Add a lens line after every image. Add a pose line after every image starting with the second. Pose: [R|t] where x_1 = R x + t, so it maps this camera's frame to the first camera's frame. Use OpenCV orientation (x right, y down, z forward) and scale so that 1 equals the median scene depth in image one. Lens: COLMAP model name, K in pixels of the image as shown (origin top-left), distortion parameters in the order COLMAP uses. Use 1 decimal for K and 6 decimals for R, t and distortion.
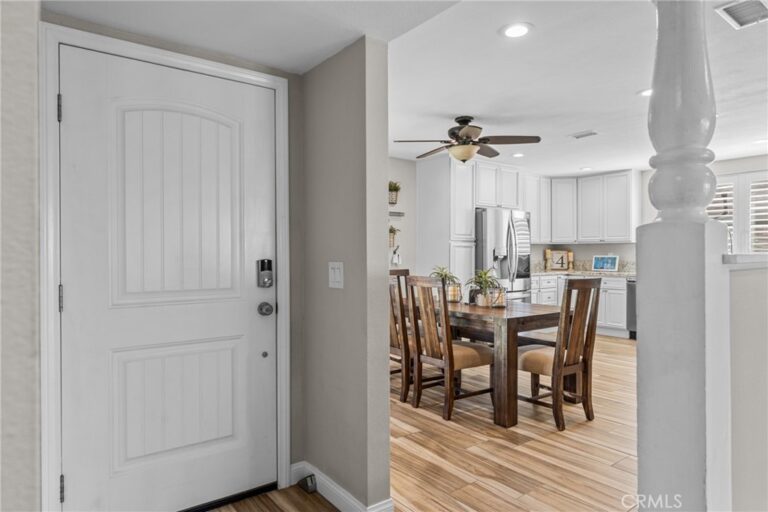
lens RADIAL K [[454.6, 0, 386.2], [0, 454.6, 252.3], [0, 0, 1]] dist [-0.003316, 0.001381]
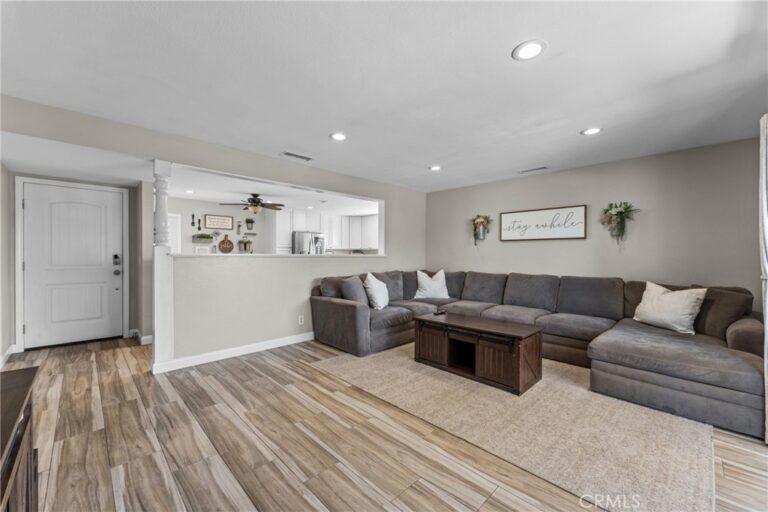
lens RADIAL K [[314.9, 0, 388.8], [0, 314.9, 256.5], [0, 0, 1]] dist [0.011765, -0.000139]
pose [[0.990084, 0.006748, 0.140315, 1.083500], [-0.007194, 0.999971, 0.002673, 0.009367], [-0.140292, -0.003656, 0.990103, -1.130645]]
